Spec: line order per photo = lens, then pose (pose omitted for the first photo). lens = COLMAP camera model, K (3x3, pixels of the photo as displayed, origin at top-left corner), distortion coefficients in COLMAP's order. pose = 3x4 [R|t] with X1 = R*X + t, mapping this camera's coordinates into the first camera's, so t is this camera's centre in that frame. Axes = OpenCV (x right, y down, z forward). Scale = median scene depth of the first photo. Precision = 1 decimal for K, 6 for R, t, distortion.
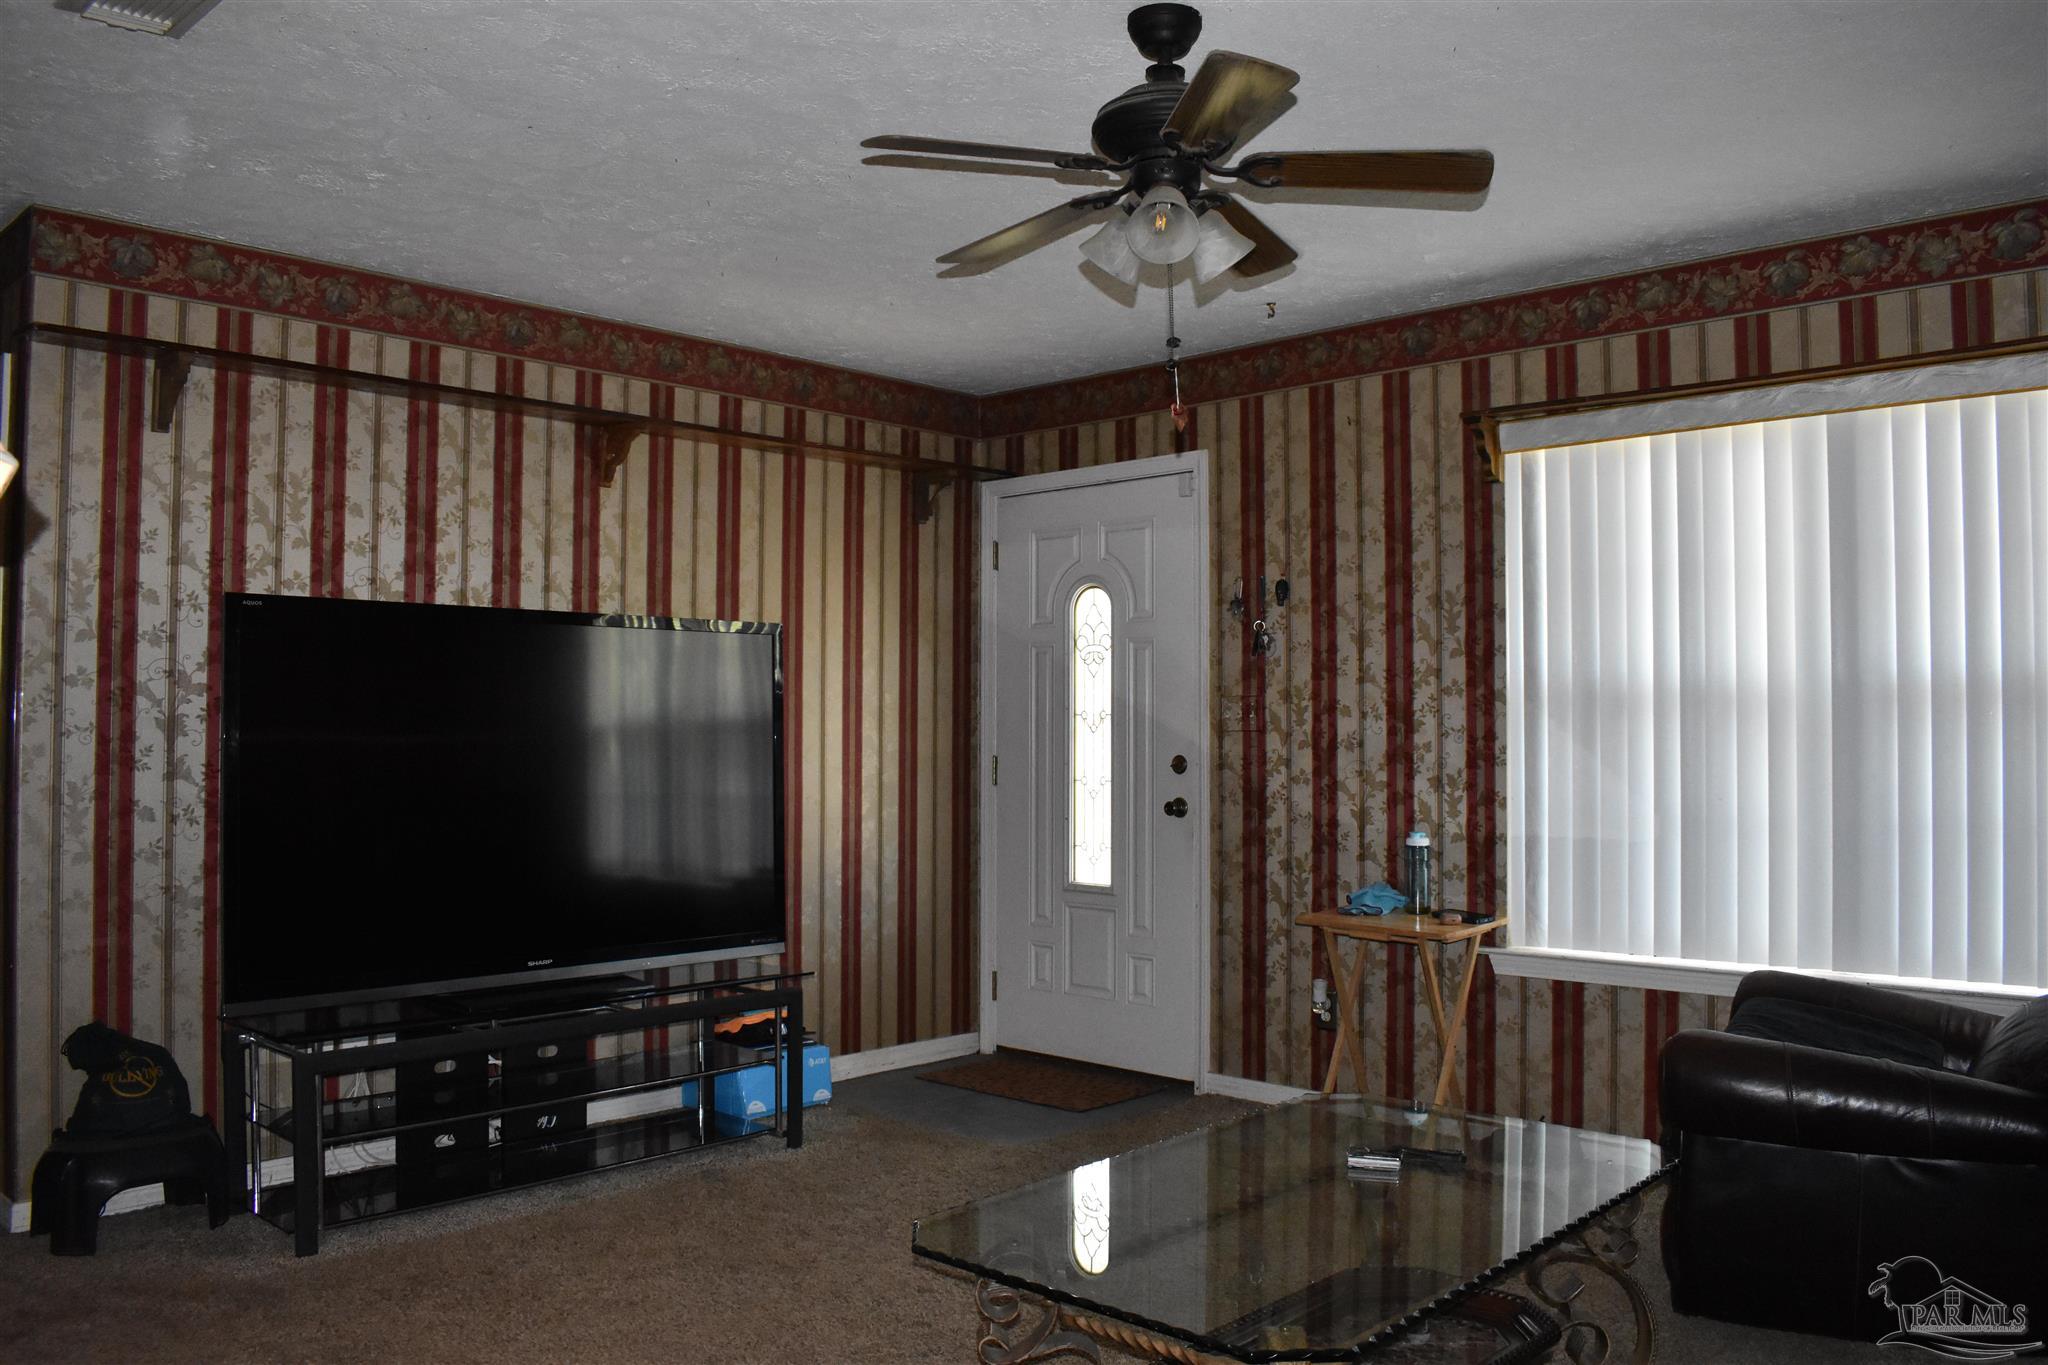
lens RADIAL K [[1623.1, 0, 1026.0], [0, 1623.1, 673.2], [0, 0, 1]] dist [-0.101924, 0.018690]
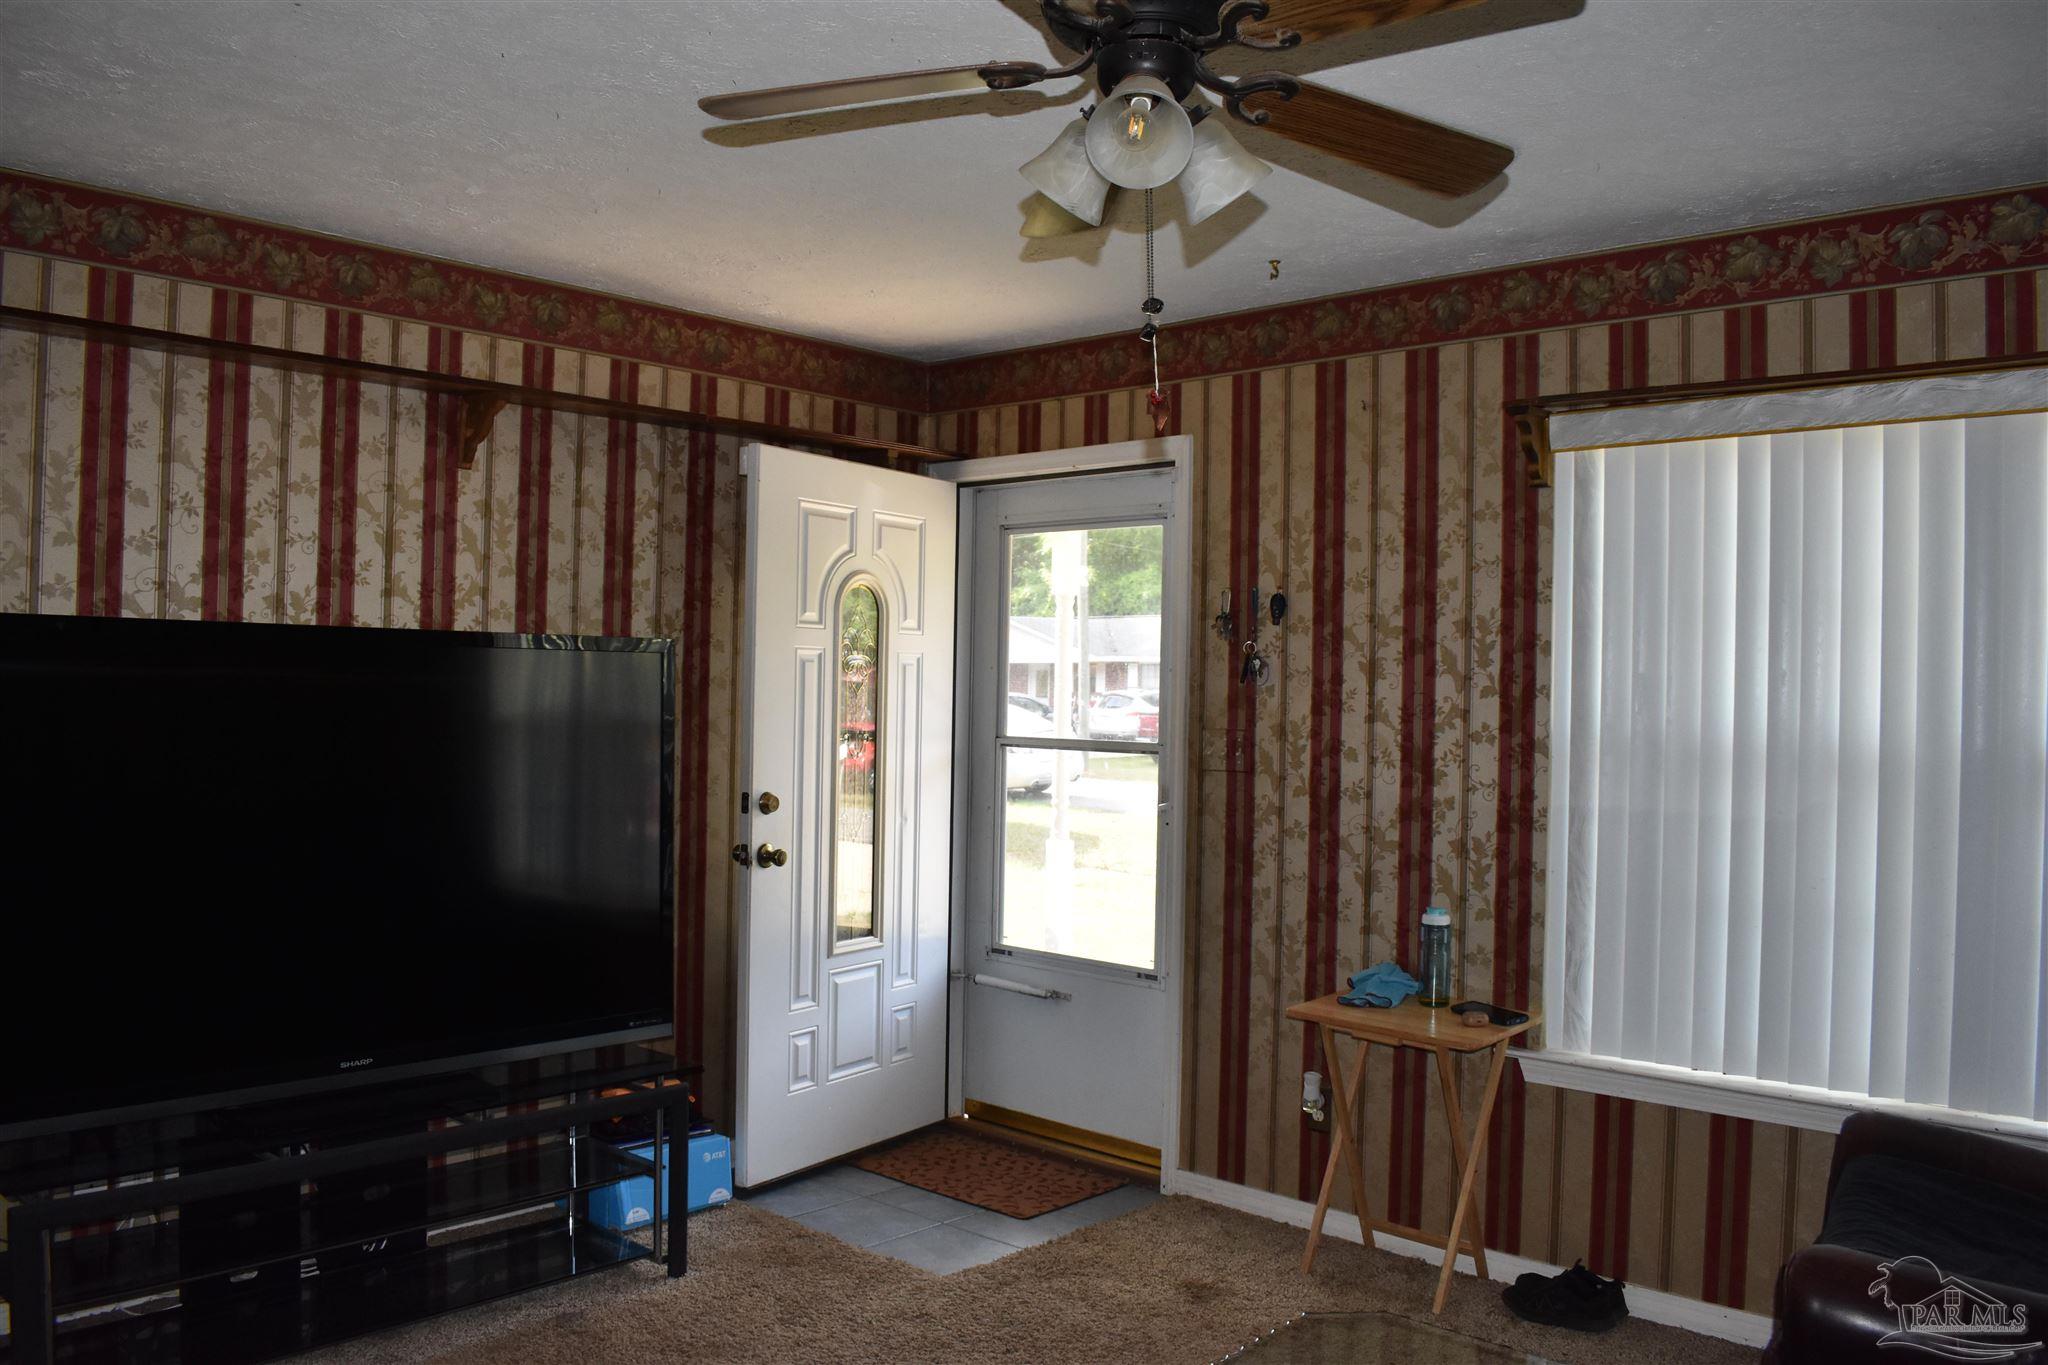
lens RADIAL K [[1623.1, 0, 1023.7], [0, 1623.1, 679.6], [0, 0, 1]] dist [-0.101924, 0.018690]
pose [[0.999735, 0.018714, 0.013430, 0.017337], [-0.019100, 0.999392, 0.029172, -0.038055], [-0.012876, -0.029421, 0.999484, 0.176428]]
